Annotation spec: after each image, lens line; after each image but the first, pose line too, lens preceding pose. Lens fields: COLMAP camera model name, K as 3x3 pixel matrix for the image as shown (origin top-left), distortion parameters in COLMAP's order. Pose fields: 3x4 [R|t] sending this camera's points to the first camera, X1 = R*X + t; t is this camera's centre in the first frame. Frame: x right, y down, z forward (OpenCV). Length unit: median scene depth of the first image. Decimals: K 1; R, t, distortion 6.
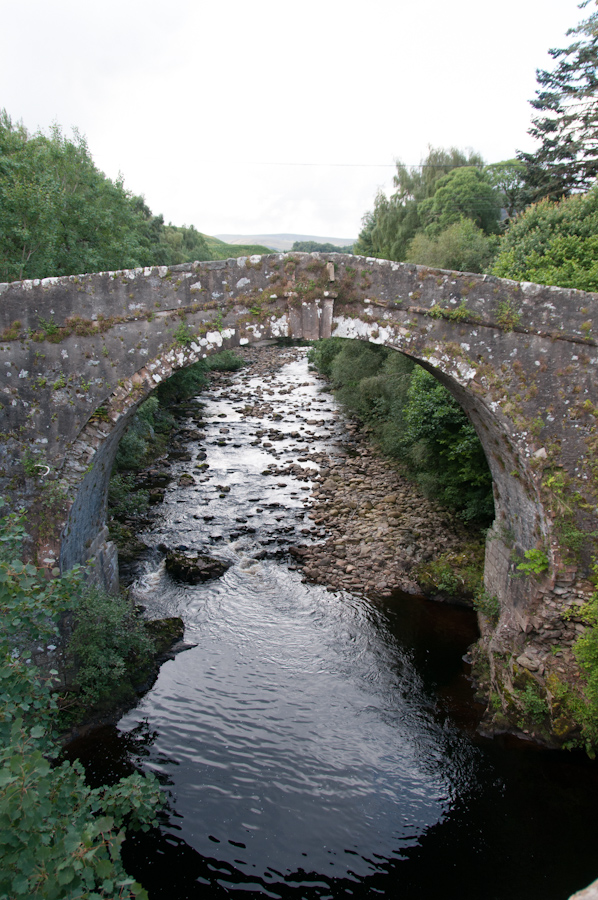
lens RADIAL K [[694.5, 0, 306.6], [0, 694.5, 450.0], [0, 0, 1]] dist [0.056266, -0.001417]
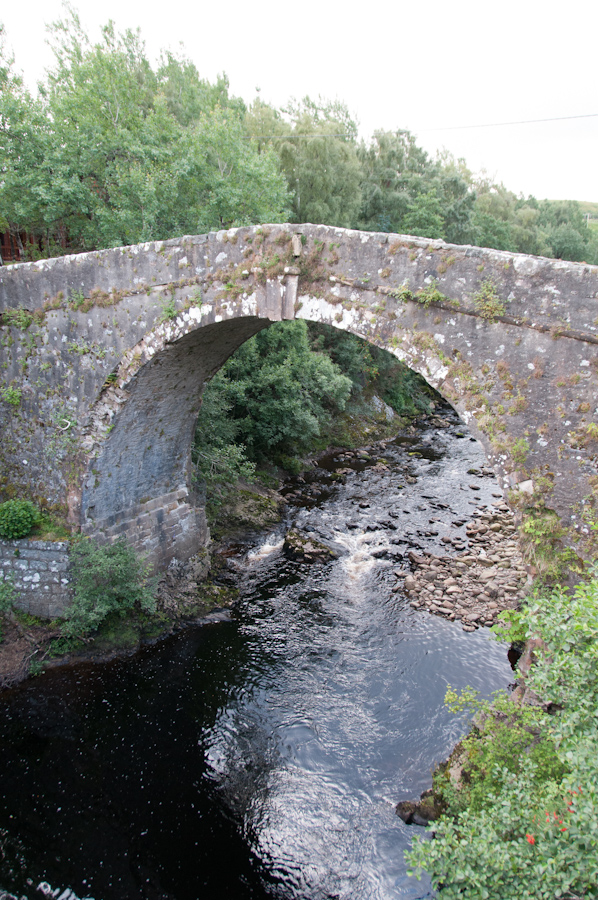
lens RADIAL K [[694.5, 0, 306.6], [0, 694.5, 450.0], [0, 0, 1]] dist [0.056266, -0.001417]
pose [[0.837942, 0.143994, -0.526421, 0.546730], [-0.132838, 0.989370, 0.059178, -0.049136], [0.529347, 0.020341, 0.848162, 0.247677]]
